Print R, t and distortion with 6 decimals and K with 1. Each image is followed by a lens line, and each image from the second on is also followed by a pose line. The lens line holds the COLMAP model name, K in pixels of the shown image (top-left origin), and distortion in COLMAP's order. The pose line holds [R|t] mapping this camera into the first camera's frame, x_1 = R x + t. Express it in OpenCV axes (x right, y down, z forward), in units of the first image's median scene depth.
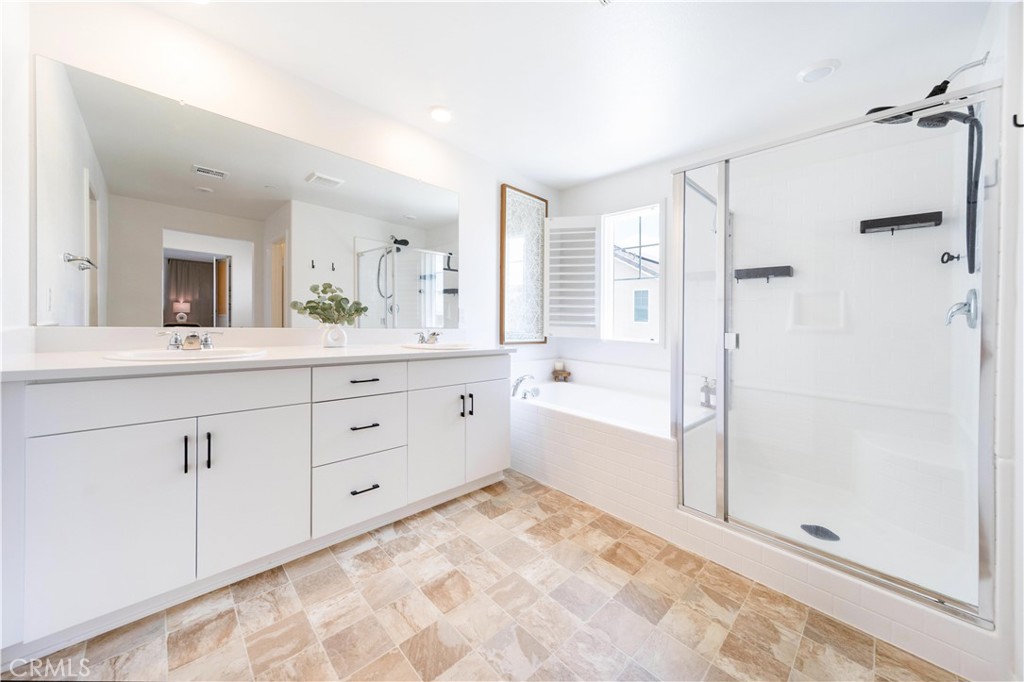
lens RADIAL K [[367.7, 0, 508.4], [0, 367.7, 315.4], [0, 0, 1]] dist [0.000951, 0.000120]
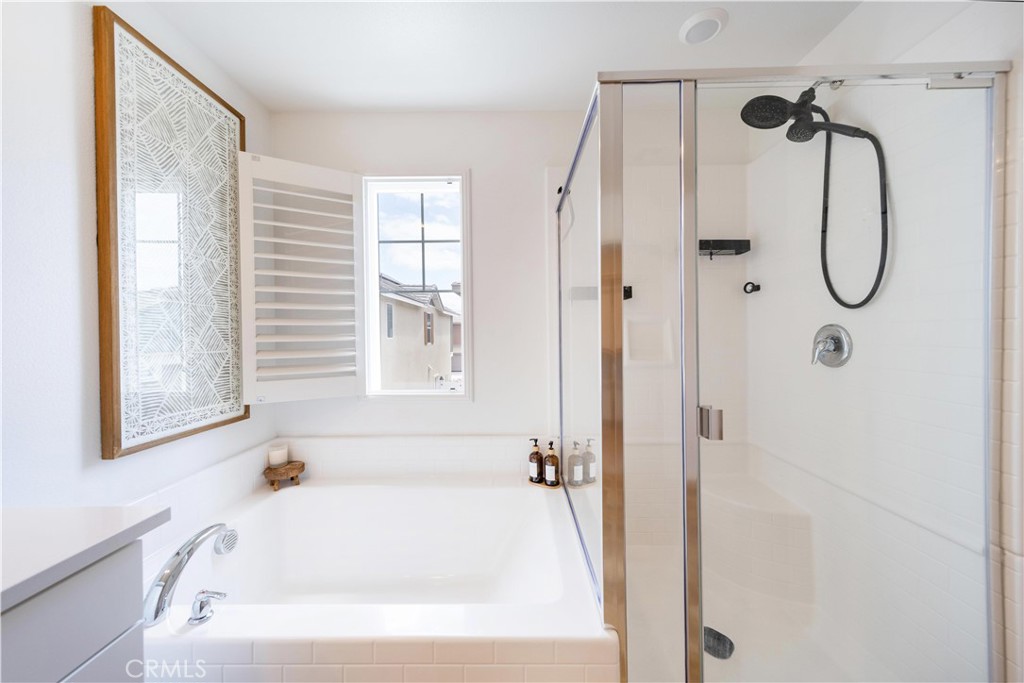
lens RADIAL K [[381.9, 0, 508.4], [0, 381.9, 328.2], [0, 0, 1]] dist [0.009077, 0.000055]
pose [[0.720945, -0.019614, 0.692715, 0.003695], [0.016515, 0.999802, 0.011121, -0.041556], [-0.692796, 0.003423, 0.721126, 0.422041]]
